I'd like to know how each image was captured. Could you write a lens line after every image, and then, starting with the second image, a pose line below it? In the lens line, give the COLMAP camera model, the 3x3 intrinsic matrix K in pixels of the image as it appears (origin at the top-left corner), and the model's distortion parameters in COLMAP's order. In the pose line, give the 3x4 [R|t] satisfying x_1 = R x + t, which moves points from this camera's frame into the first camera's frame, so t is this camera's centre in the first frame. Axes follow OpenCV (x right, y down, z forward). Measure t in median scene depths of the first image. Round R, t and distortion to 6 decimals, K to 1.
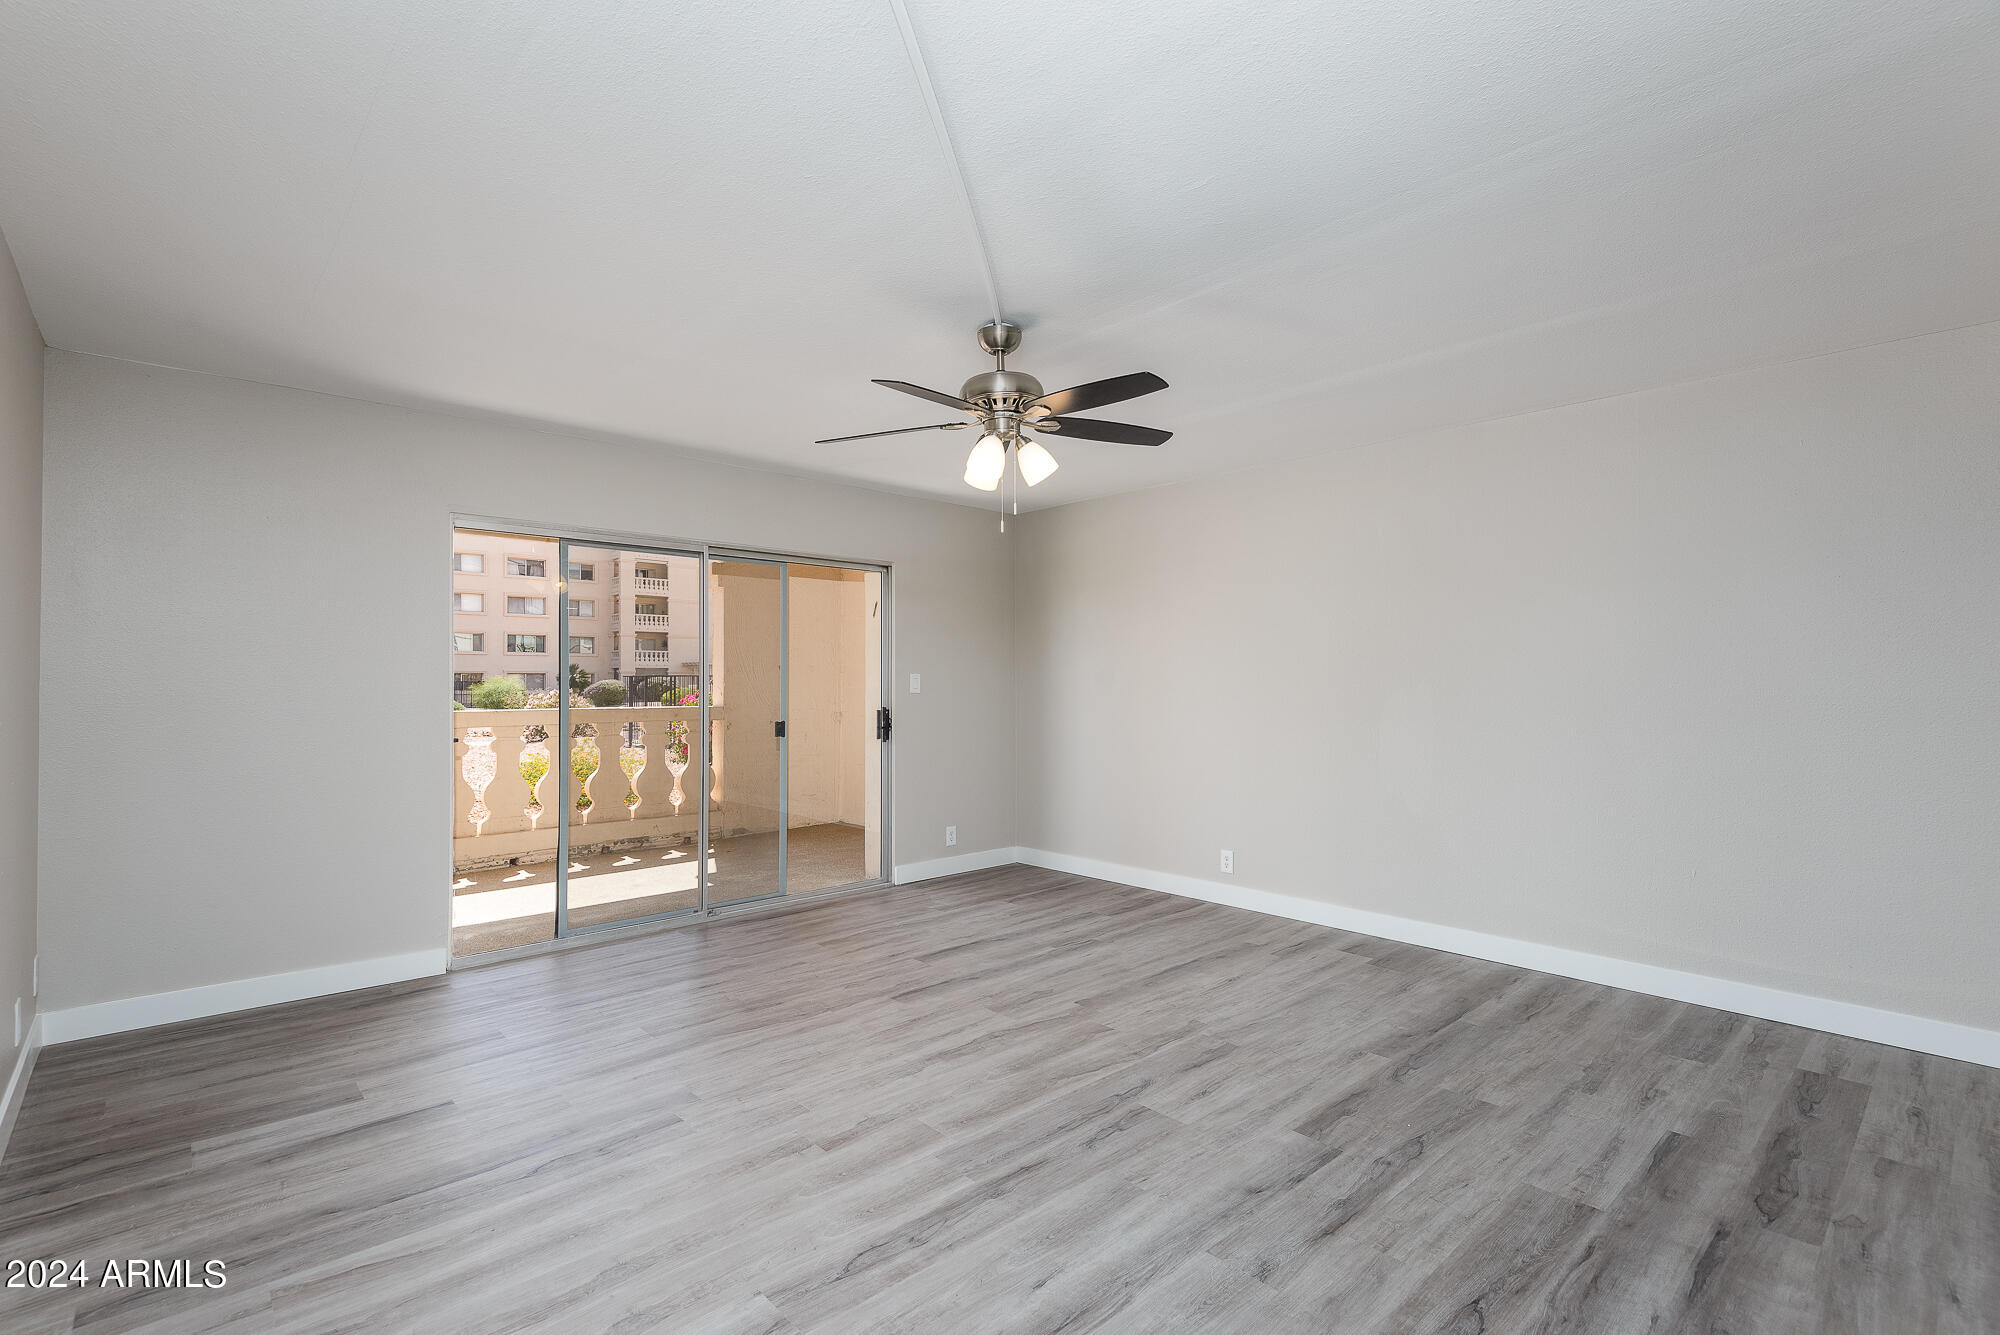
lens RADIAL K [[909.6, 0, 999.2], [0, 909.6, 680.4], [0, 0, 1]] dist [0.040301, -0.024393]
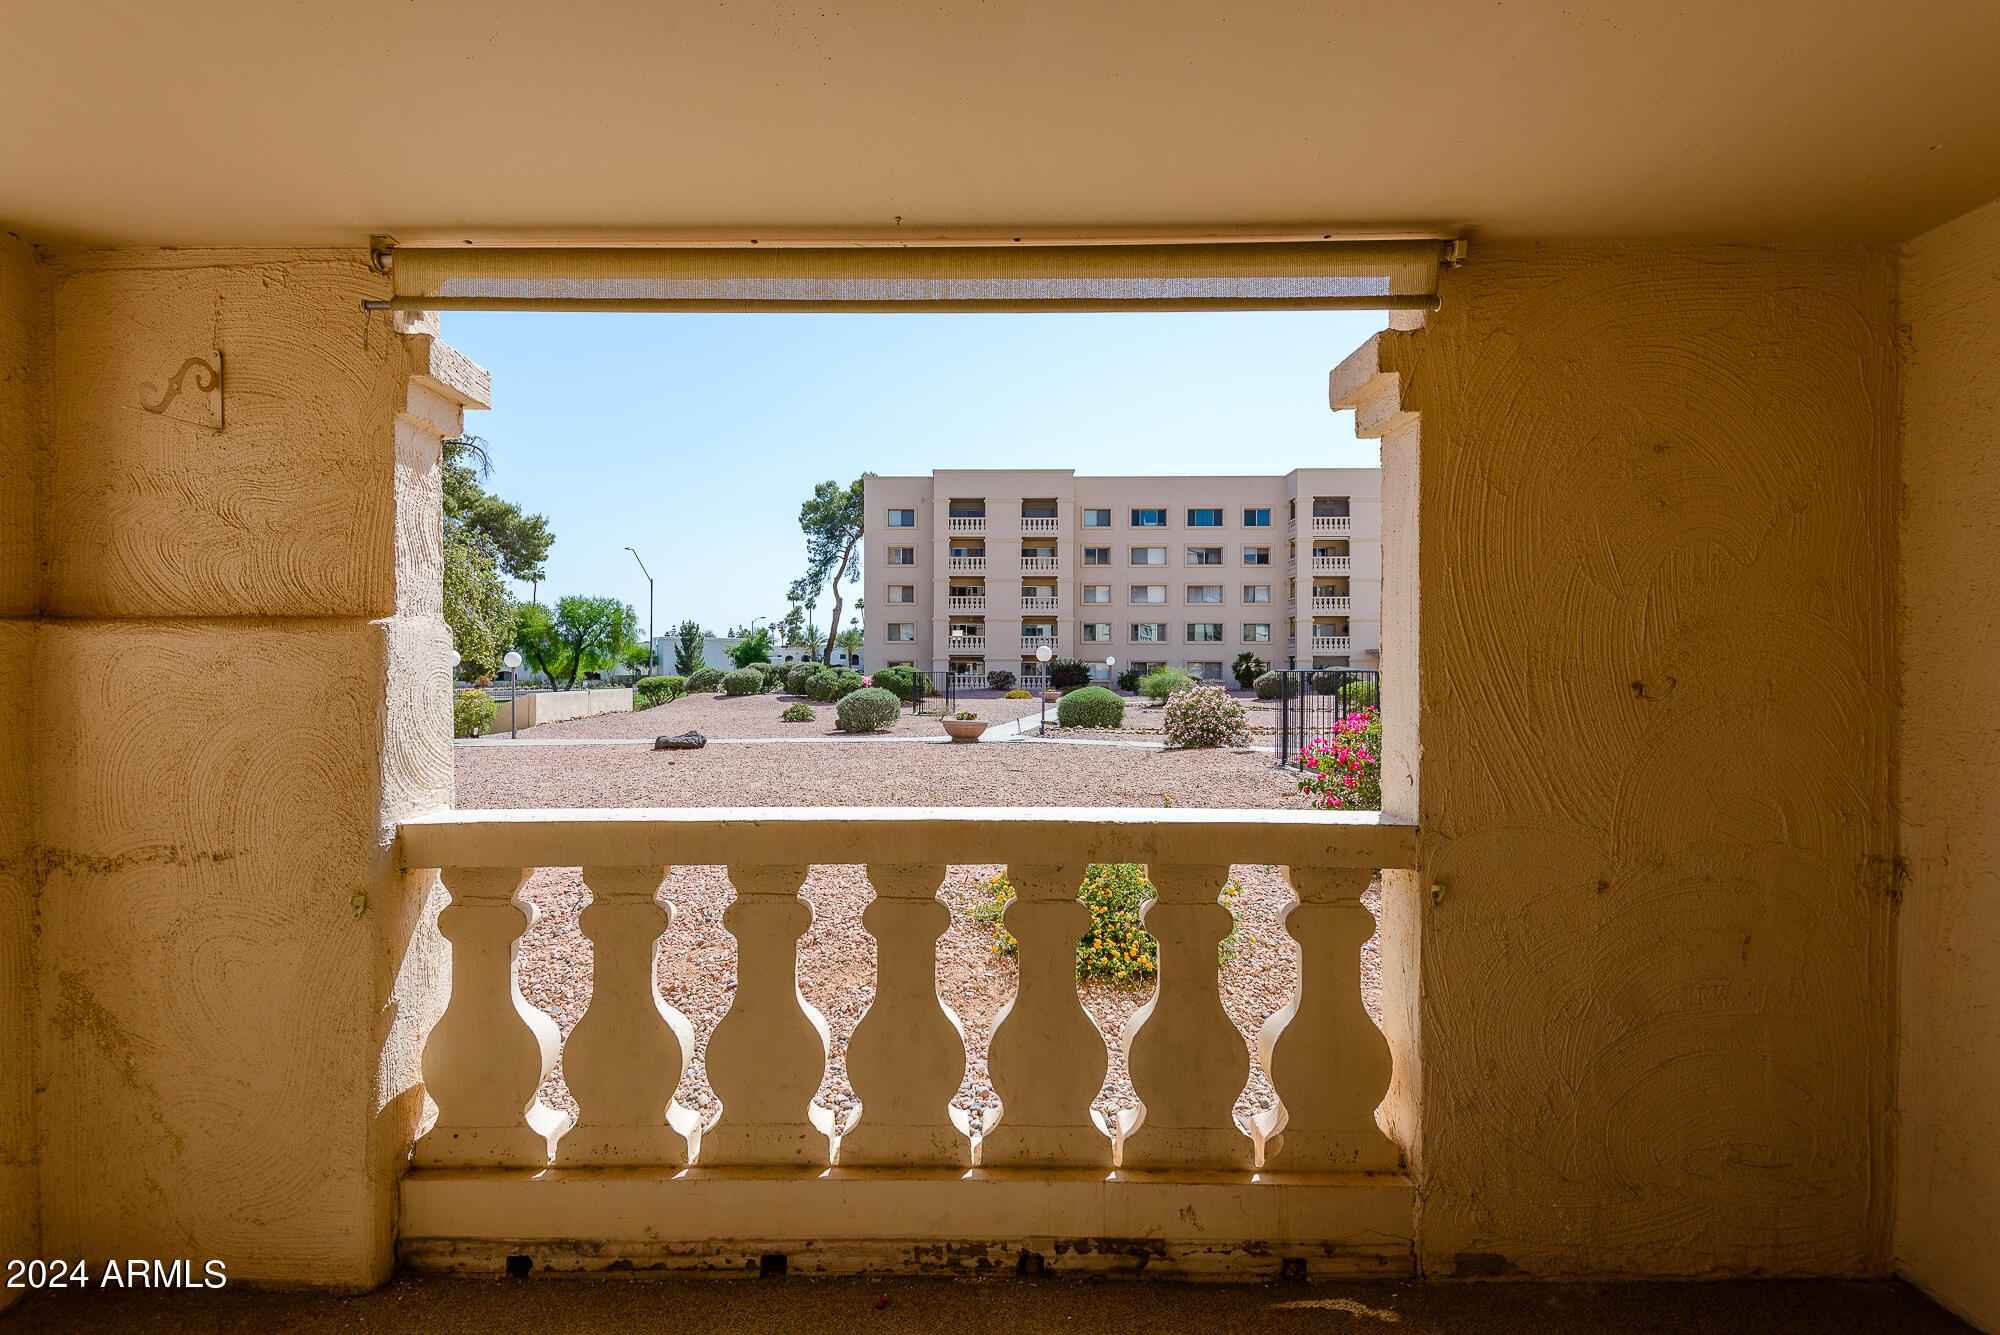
lens RADIAL K [[919.0, 0, 956.0], [0, 919.0, 674.0], [0, 0, 1]] dist [0.041932, -0.027382]
pose [[0.728653, 0.003873, -0.684872, -0.501860], [0.001386, 0.999974, 0.007131, -0.053054], [0.684882, -0.006145, 0.728628, 1.654269]]
